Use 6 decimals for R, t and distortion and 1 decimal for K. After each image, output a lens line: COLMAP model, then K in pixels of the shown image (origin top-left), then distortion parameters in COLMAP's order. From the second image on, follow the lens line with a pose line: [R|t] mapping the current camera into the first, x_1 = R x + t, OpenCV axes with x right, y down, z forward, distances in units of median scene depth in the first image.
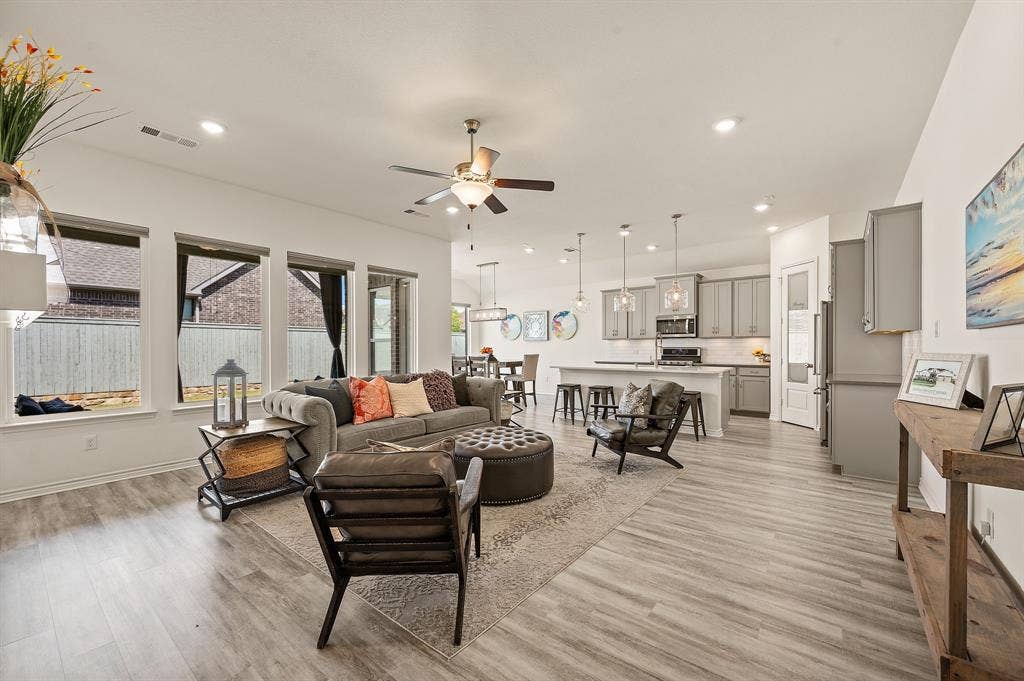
lens RADIAL K [[403.5, 0, 510.4], [0, 403.5, 345.7], [0, 0, 1]] dist [-0.000646, -0.000002]
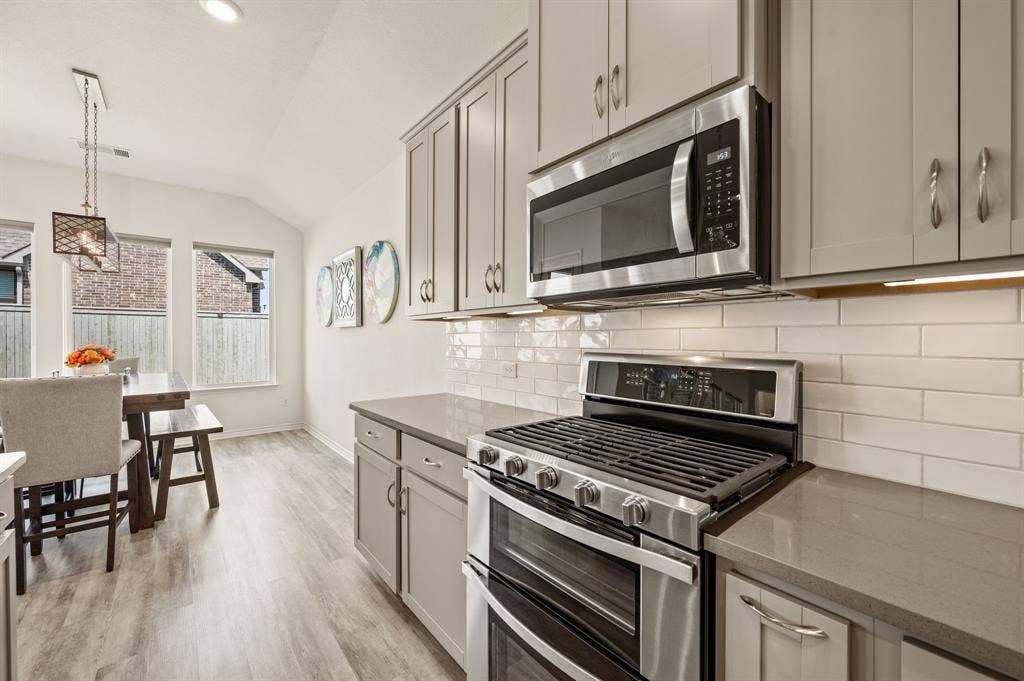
lens RADIAL K [[403.5, 0, 515.2], [0, 403.5, 338.6], [0, 0, 1]] dist [-0.000646, -0.000002]
pose [[0.982882, 0.007358, -0.184088, 0.401184], [-0.007803, 0.999968, -0.001694, -0.002277], [0.184069, 0.003101, 0.982908, 0.845684]]
